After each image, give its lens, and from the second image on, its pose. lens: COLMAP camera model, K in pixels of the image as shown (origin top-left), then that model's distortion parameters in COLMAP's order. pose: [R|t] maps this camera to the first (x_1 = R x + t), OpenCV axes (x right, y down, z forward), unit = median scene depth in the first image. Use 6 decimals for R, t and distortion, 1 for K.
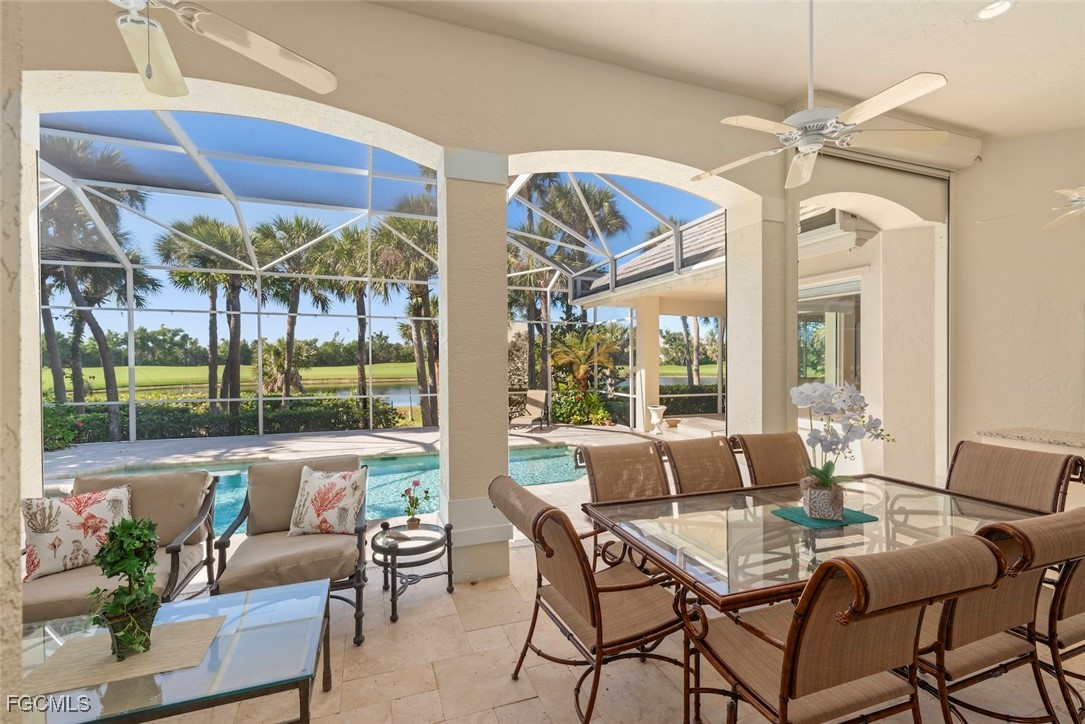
lens RADIAL K [[477.7, 0, 531.7], [0, 477.7, 361.0], [0, 0, 1]] dist [-0.001924, 0.000385]
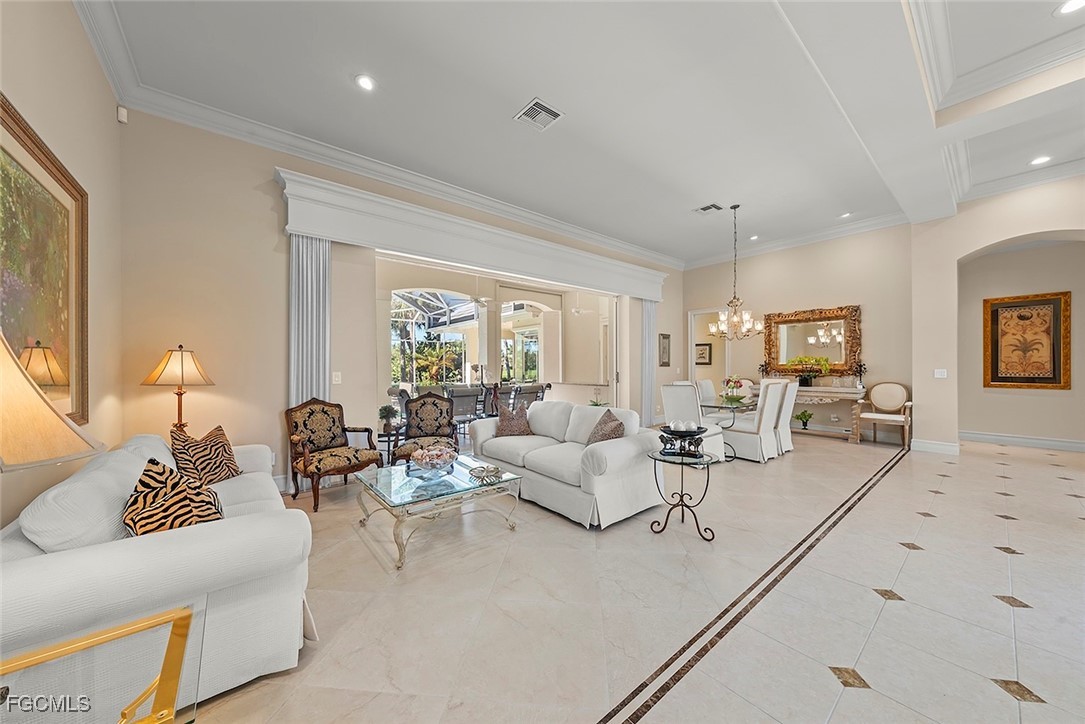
lens RADIAL K [[390.1, 0, 550.9], [0, 390.1, 364.2], [0, 0, 1]] dist [-0.001174, 0.000029]
pose [[0.937789, -0.004777, 0.347172, 0.012232], [0.008182, 0.999932, -0.008341, 0.015021], [-0.347109, 0.010663, 0.937764, -0.441460]]
